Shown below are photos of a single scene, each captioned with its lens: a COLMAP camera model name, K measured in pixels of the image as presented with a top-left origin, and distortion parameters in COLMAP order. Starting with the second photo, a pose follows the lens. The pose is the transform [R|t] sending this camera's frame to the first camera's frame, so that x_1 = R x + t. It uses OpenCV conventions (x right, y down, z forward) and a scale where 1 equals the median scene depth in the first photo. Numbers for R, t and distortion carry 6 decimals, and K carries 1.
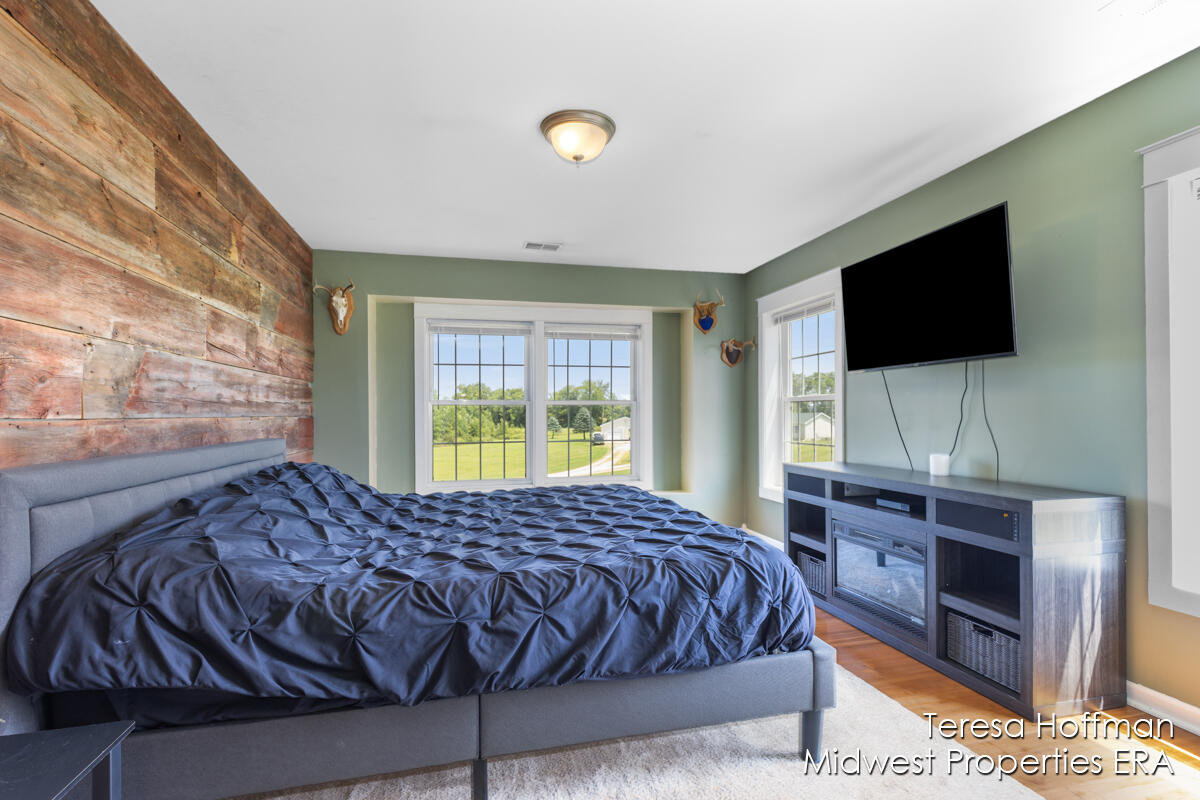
lens RADIAL K [[541.0, 0, 598.8], [0, 541.0, 409.6], [0, 0, 1]] dist [0.002882, -0.000646]
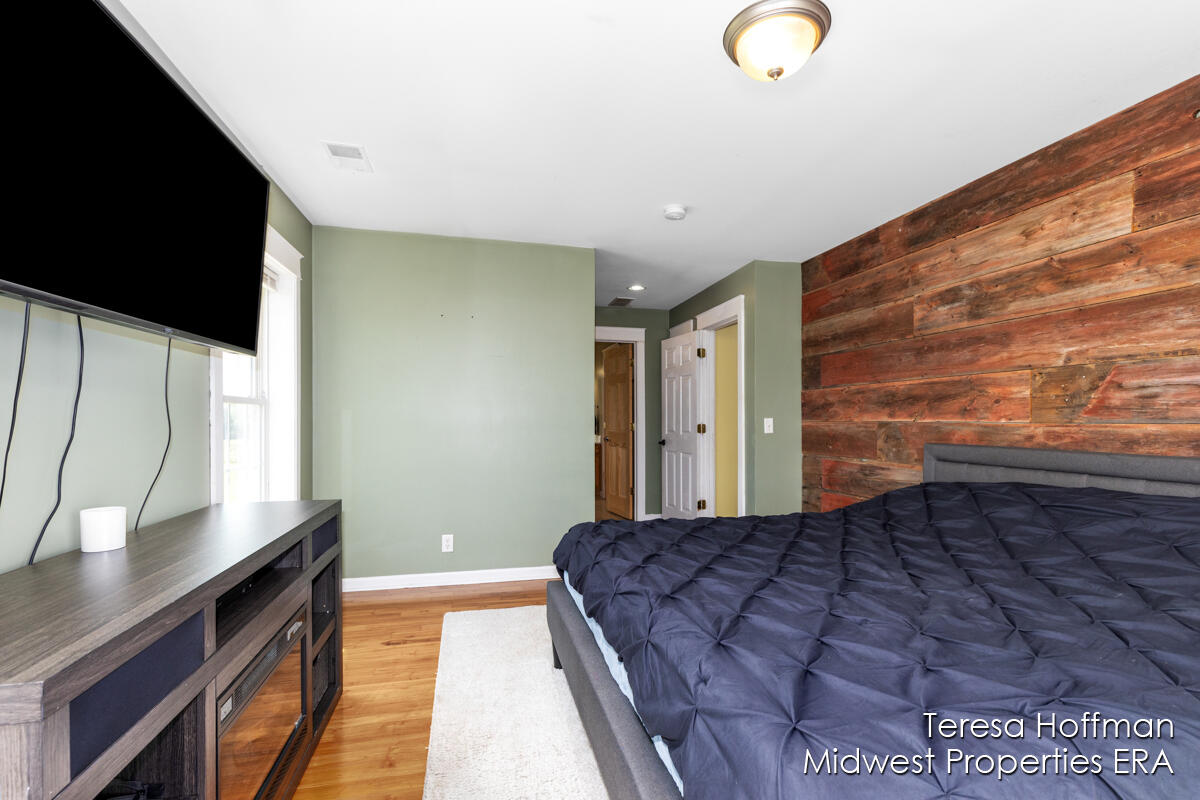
lens RADIAL K [[541.0, 0, 600.1], [0, 541.0, 410.6], [0, 0, 1]] dist [0.002882, -0.000646]
pose [[-0.999512, 0.005166, 0.030796, 0.266287], [0.004417, 0.999694, -0.024319, 0.015164], [-0.030912, -0.024171, -0.999230, 2.699178]]
